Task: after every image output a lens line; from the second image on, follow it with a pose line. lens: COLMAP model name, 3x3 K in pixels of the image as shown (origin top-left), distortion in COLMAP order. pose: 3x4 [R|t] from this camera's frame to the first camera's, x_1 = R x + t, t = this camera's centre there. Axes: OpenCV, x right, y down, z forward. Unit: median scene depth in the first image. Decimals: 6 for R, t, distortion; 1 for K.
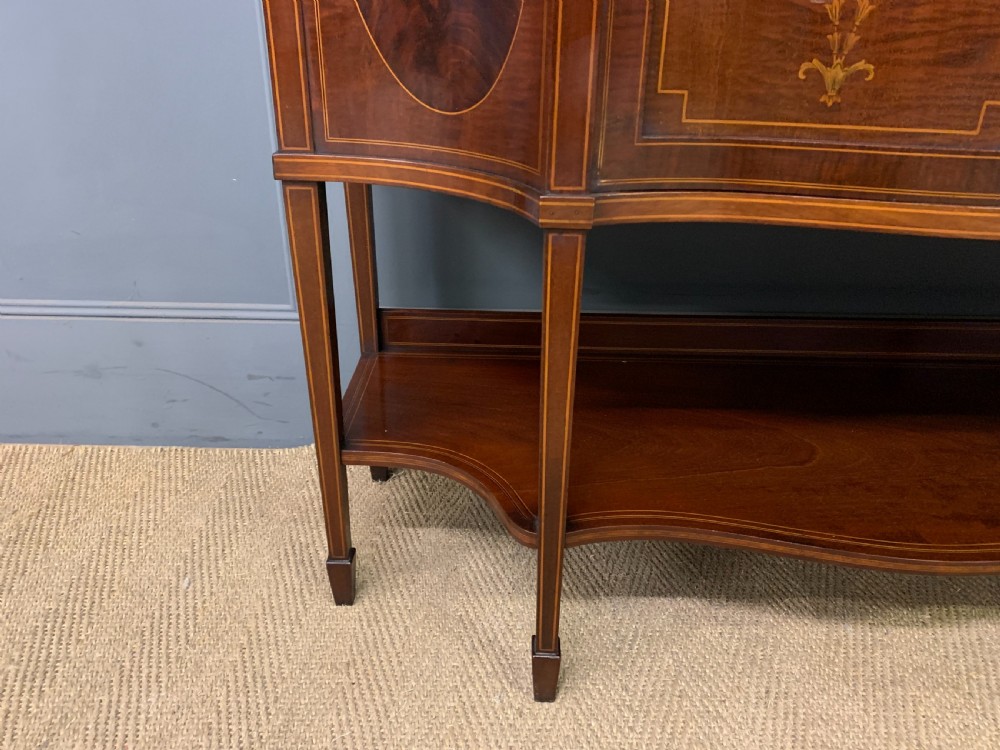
lens RADIAL K [[761.7, 0, 507.5], [0, 761.7, 363.5], [0, 0, 1]] dist [0.052955, -0.059048]
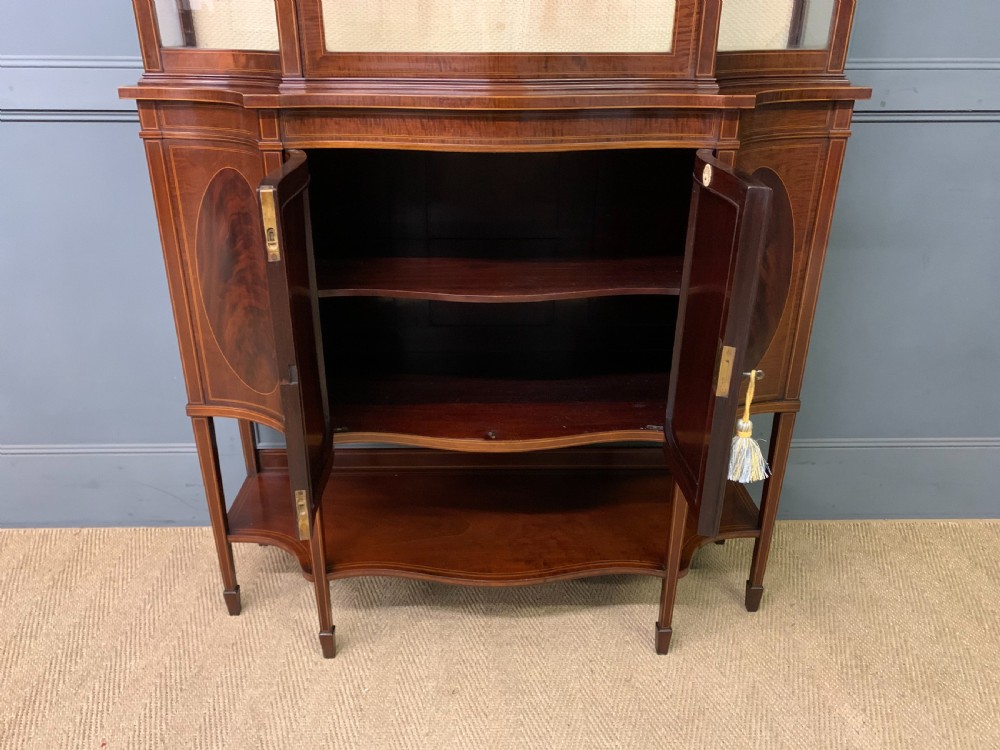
lens RADIAL K [[766.3, 0, 491.4], [0, 766.3, 378.0], [0, 0, 1]] dist [0.051950, -0.052595]
pose [[0.999574, -0.023492, 0.017331, 0.454235], [0.023948, 0.999359, -0.026598, -0.229943], [-0.016695, 0.027001, 0.999496, -1.049595]]
